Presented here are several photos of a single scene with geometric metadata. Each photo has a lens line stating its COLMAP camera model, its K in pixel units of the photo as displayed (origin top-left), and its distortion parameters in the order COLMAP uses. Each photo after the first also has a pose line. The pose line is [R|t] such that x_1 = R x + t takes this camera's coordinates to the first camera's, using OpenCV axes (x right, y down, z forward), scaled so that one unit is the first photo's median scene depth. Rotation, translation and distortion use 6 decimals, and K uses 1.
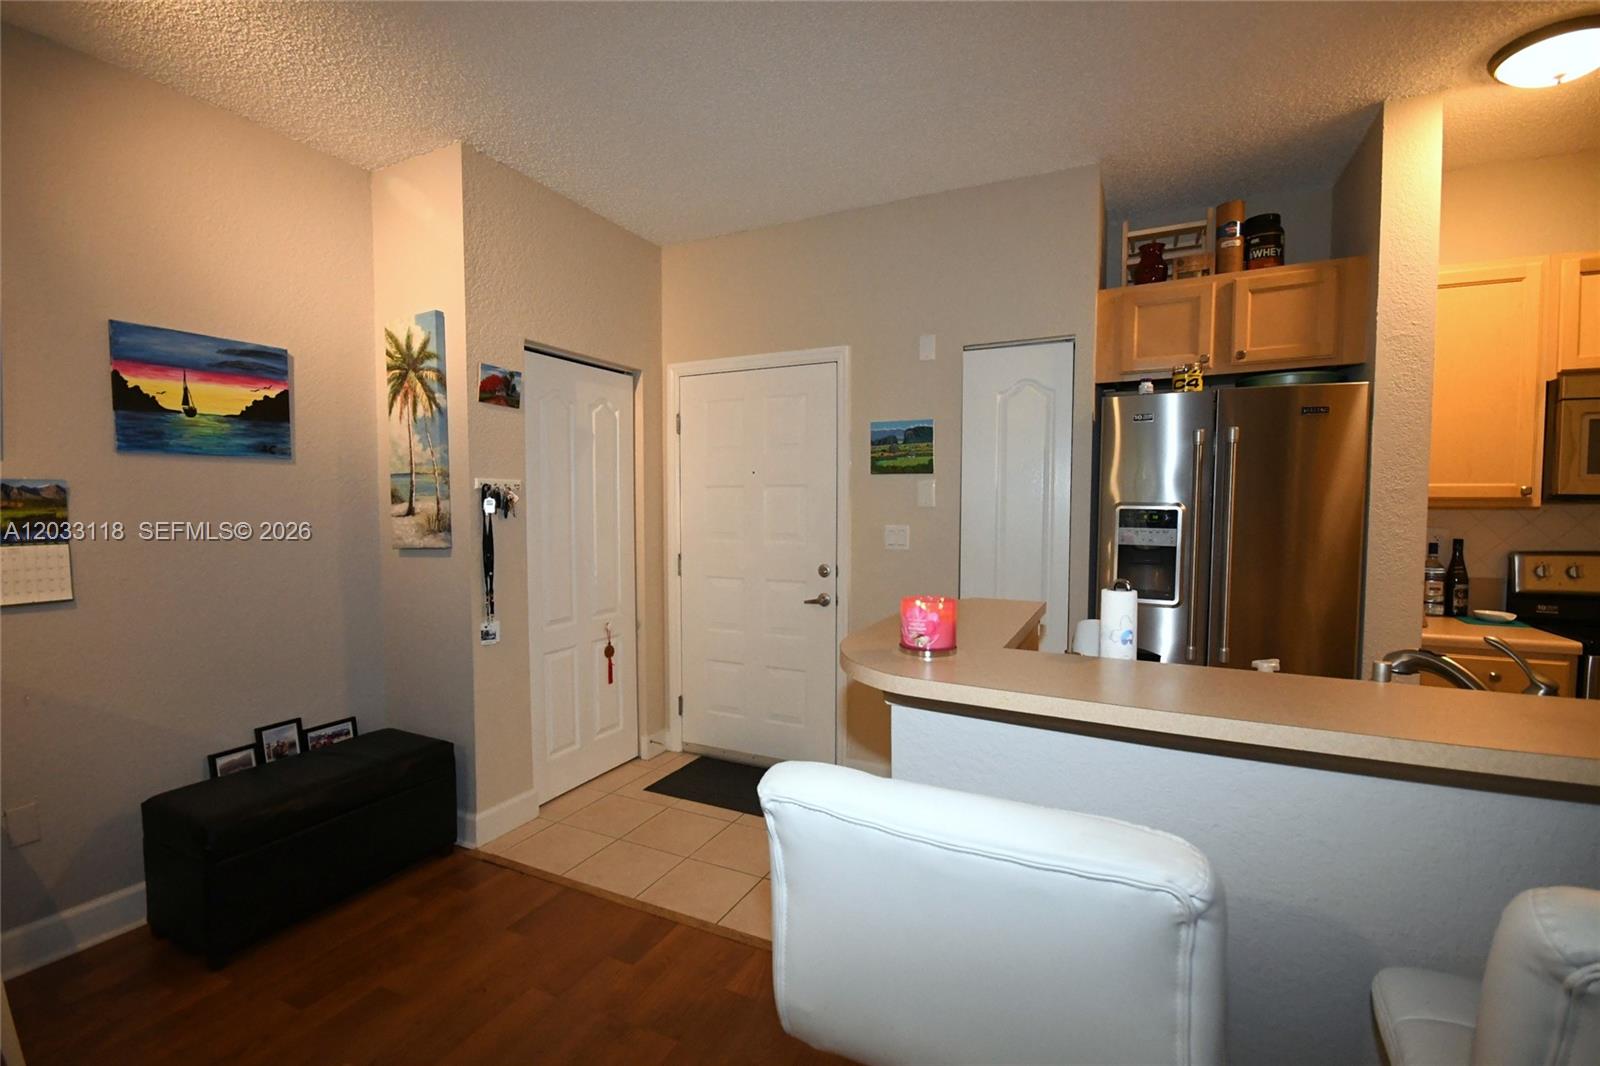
lens RADIAL K [[701.0, 0, 799.5], [0, 701.0, 541.7], [0, 0, 1]] dist [0.001829, -0.011484]
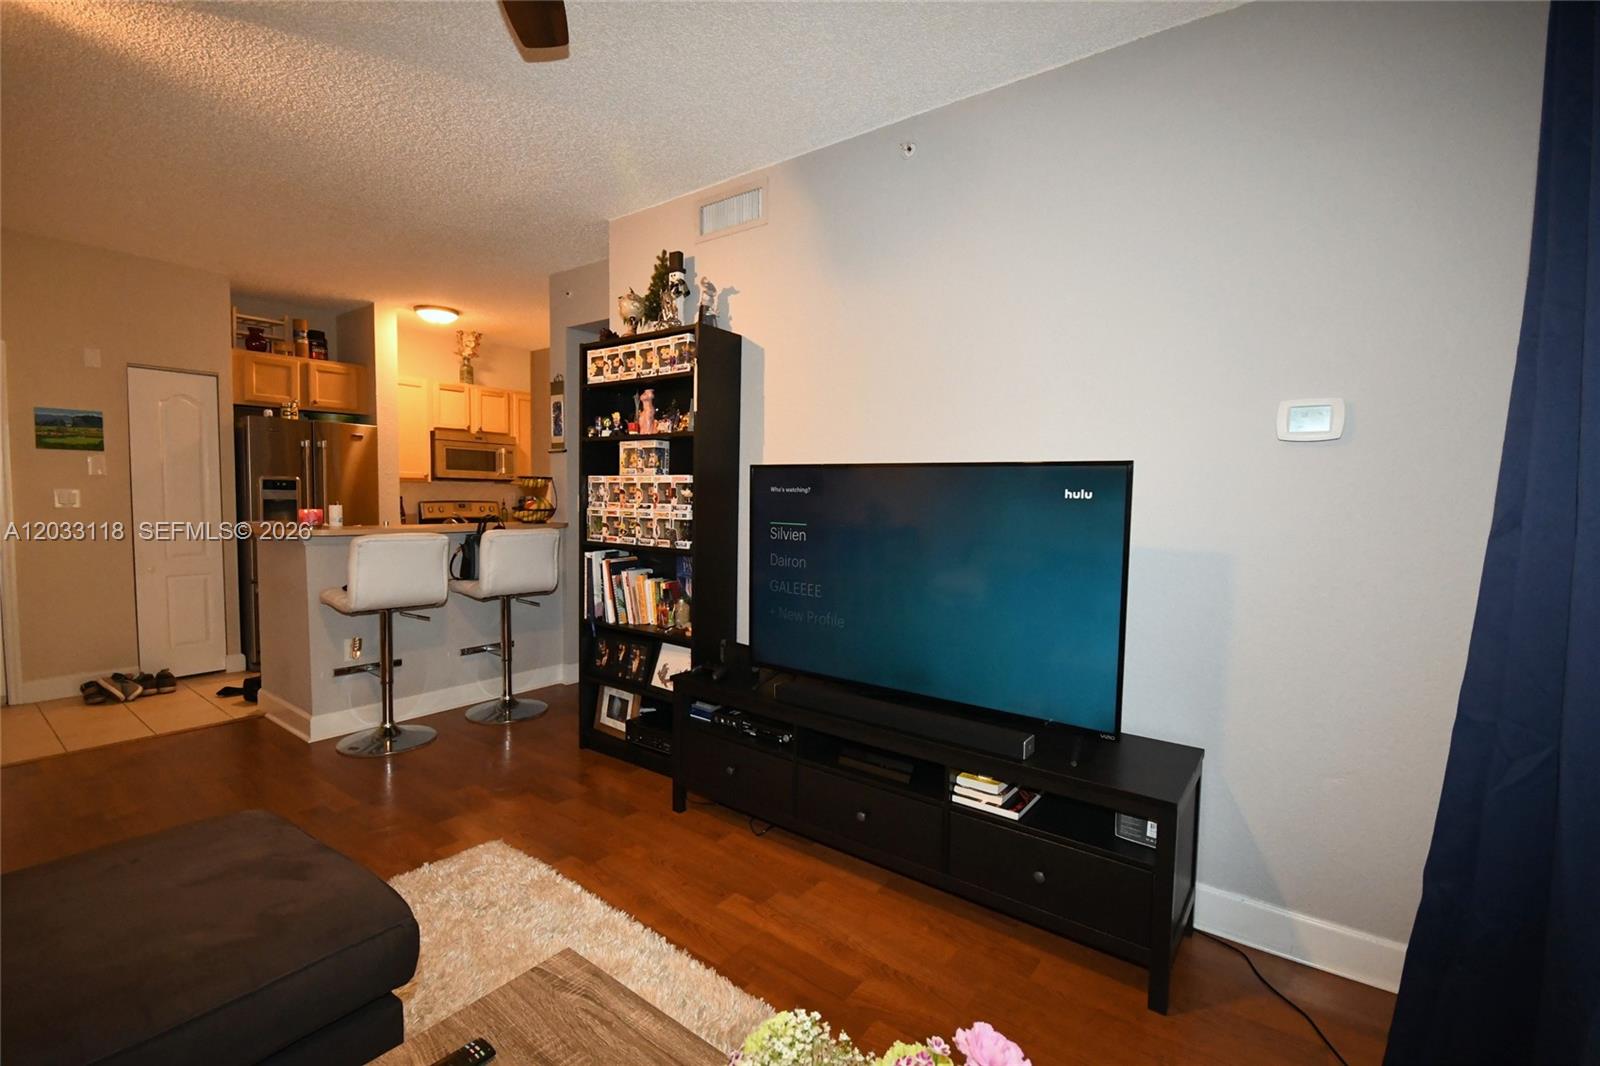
lens RADIAL K [[708.3, 0, 794.5], [0, 708.3, 536.3], [0, 0, 1]] dist [0.002214, 0.000238]
pose [[0.188511, -0.055441, 0.980505, -1.070846], [0.042807, 0.997920, 0.048196, 0.069324], [-0.981138, 0.032887, 0.190492, -0.677782]]
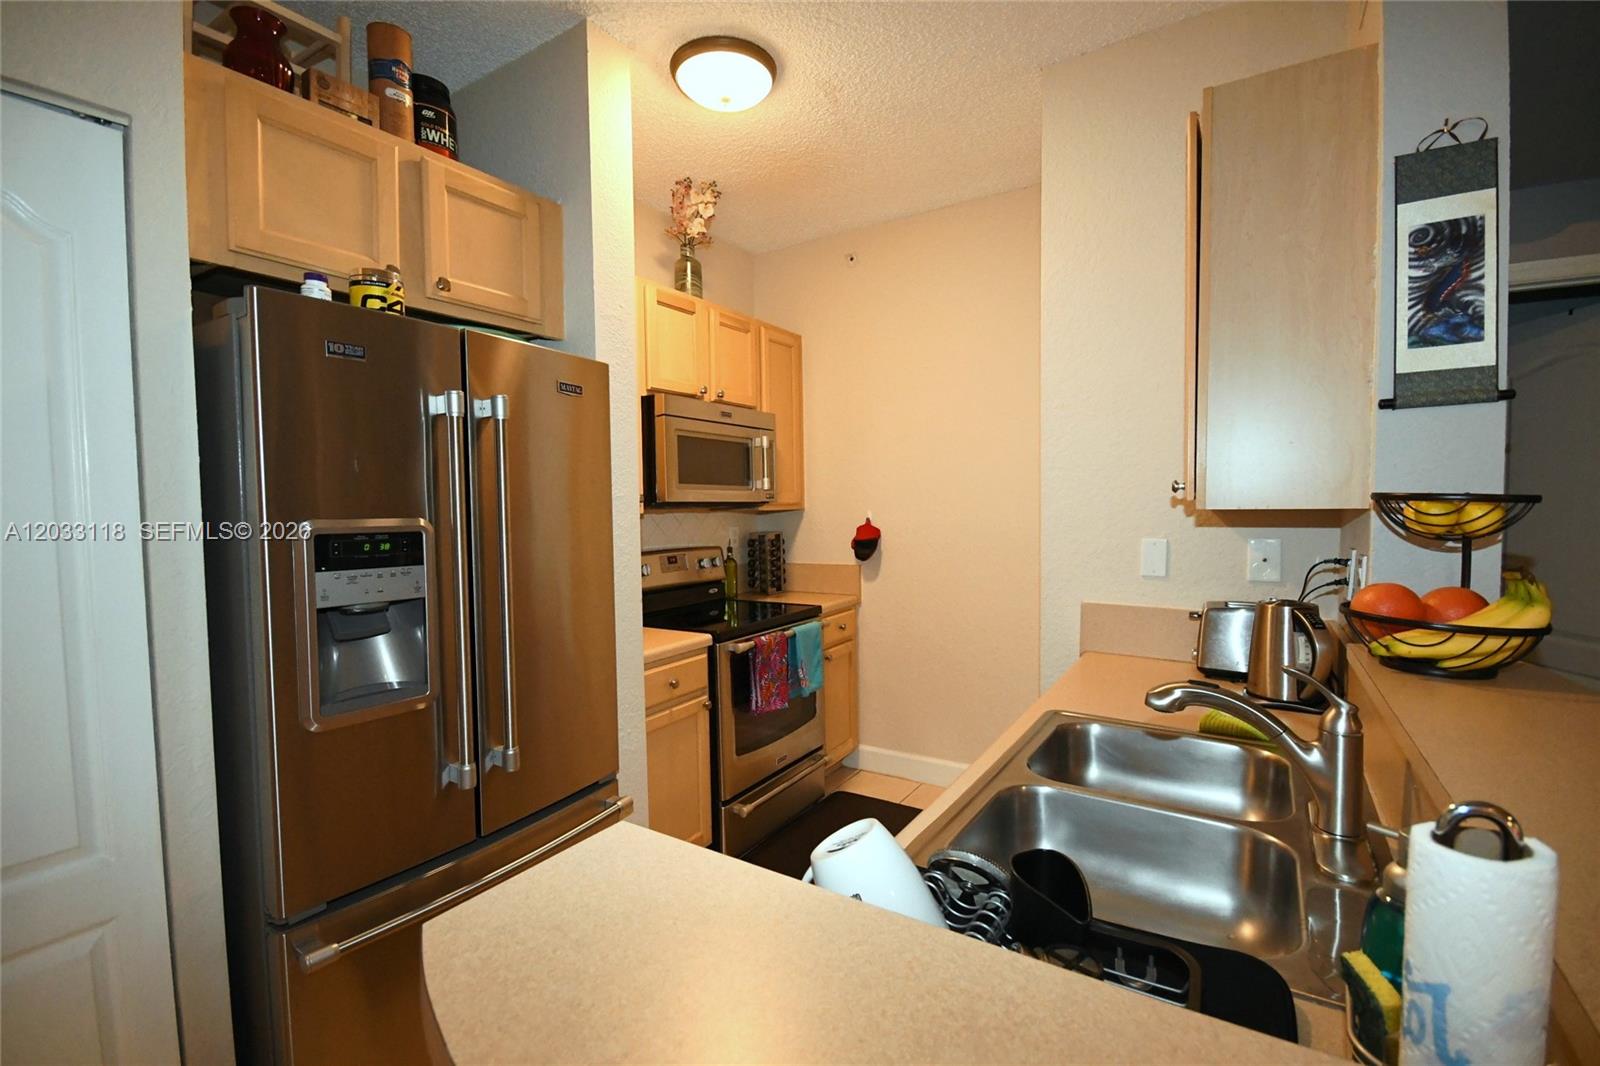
lens RADIAL K [[708.3, 0, 794.5], [0, 708.3, 536.3], [0, 0, 1]] dist [0.002214, 0.000238]
pose [[0.093924, -0.046027, 0.994515, 0.010482], [0.075400, 0.996391, 0.038992, -0.039026], [-0.992720, 0.071325, 0.097055, 0.626788]]
